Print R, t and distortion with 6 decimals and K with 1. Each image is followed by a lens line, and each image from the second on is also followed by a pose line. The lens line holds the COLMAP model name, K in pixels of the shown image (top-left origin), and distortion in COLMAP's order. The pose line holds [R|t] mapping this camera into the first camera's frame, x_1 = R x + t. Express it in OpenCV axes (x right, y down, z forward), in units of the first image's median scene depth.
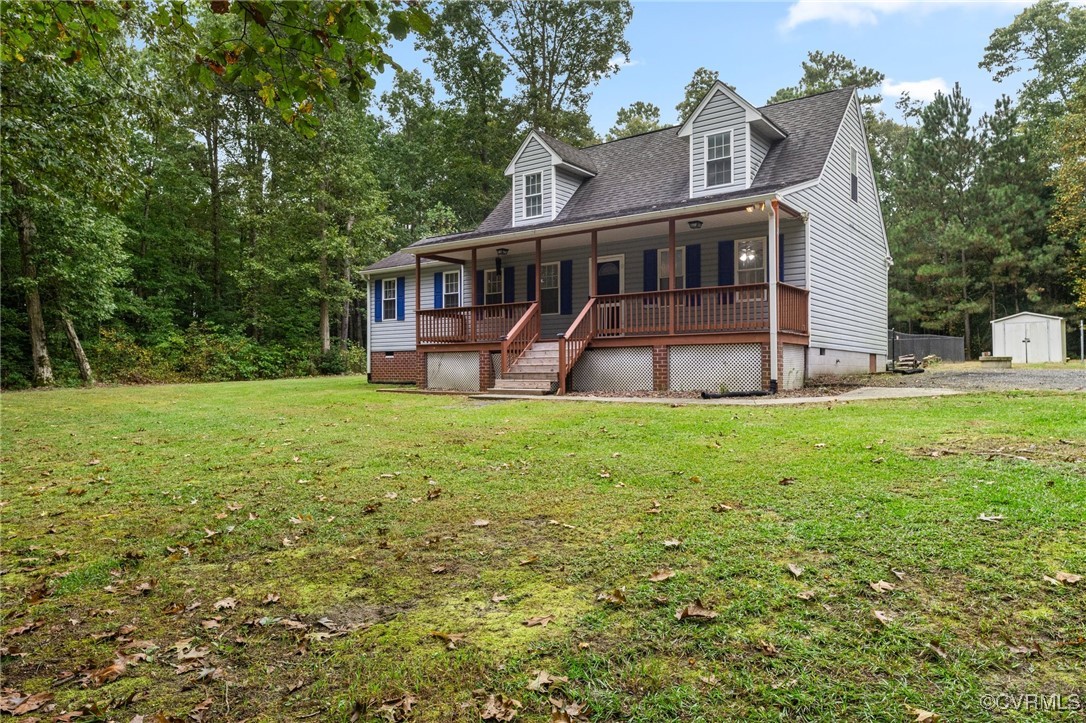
lens RADIAL K [[707.0, 0, 548.0], [0, 707.0, 362.1], [0, 0, 1]] dist [-0.000769, -0.002837]
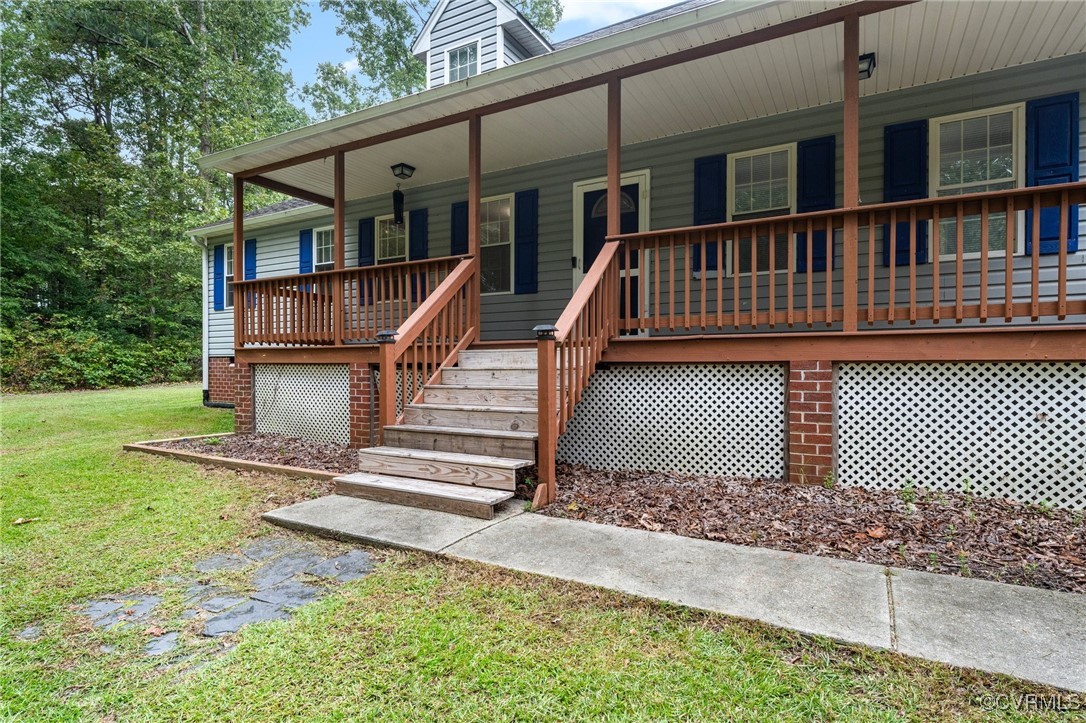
lens RADIAL K [[566.1, 0, 548.9], [0, 566.1, 370.2], [0, 0, 1]] dist [-0.001993, -0.000437]
pose [[0.991127, 0.002189, 0.132903, -0.012041], [-0.005115, 0.999752, 0.021683, -0.017892], [-0.132823, -0.022170, 0.990892, 0.528639]]
